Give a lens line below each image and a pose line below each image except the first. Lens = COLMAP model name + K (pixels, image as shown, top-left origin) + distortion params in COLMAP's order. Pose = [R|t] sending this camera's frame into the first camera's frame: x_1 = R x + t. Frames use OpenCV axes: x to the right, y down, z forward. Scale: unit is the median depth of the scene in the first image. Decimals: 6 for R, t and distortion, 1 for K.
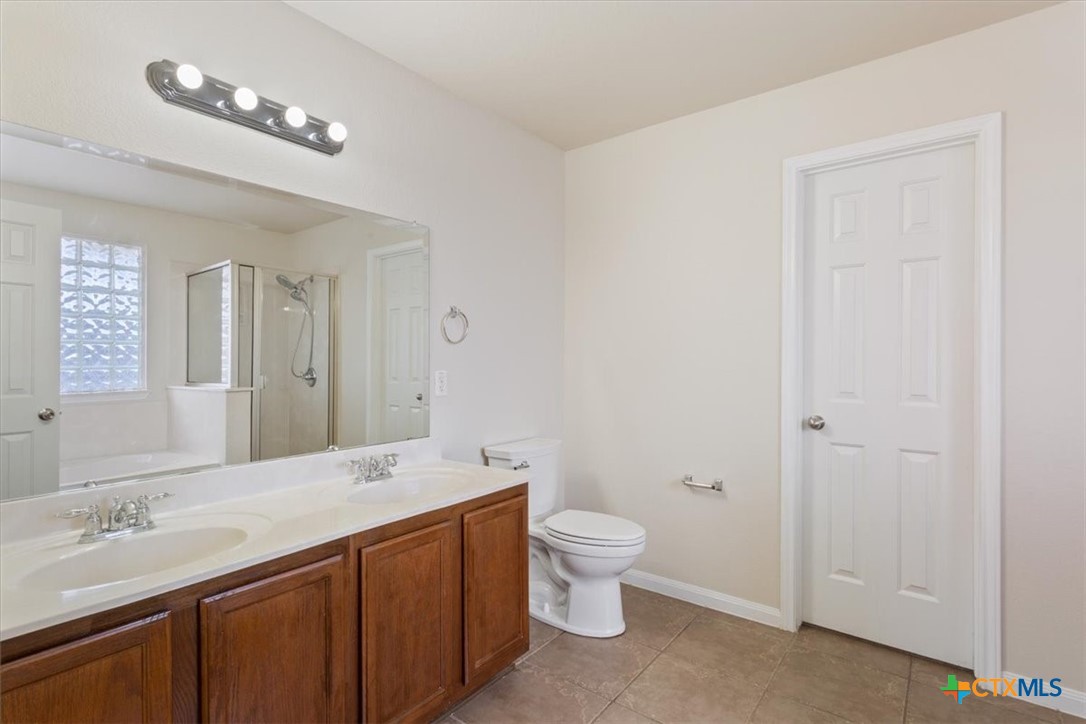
lens RADIAL K [[524.8, 0, 540.7], [0, 524.8, 363.7], [0, 0, 1]] dist [0.022345, 0.000319]
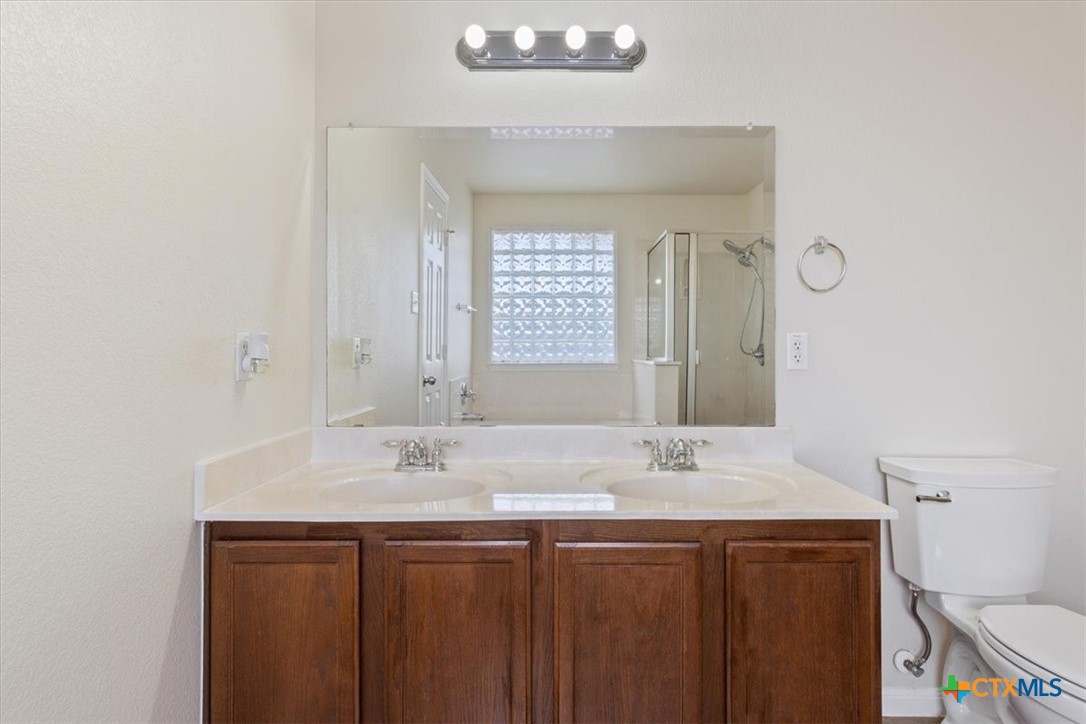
lens RADIAL K [[588.4, 0, 549.1], [0, 588.4, 344.6], [0, 0, 1]] dist [0.014478, 0.000283]
pose [[0.620547, 0.005853, -0.784148, 0.223656], [-0.014154, 0.999893, -0.003738, 0.038487], [0.784042, 0.013418, 0.620563, 0.286807]]
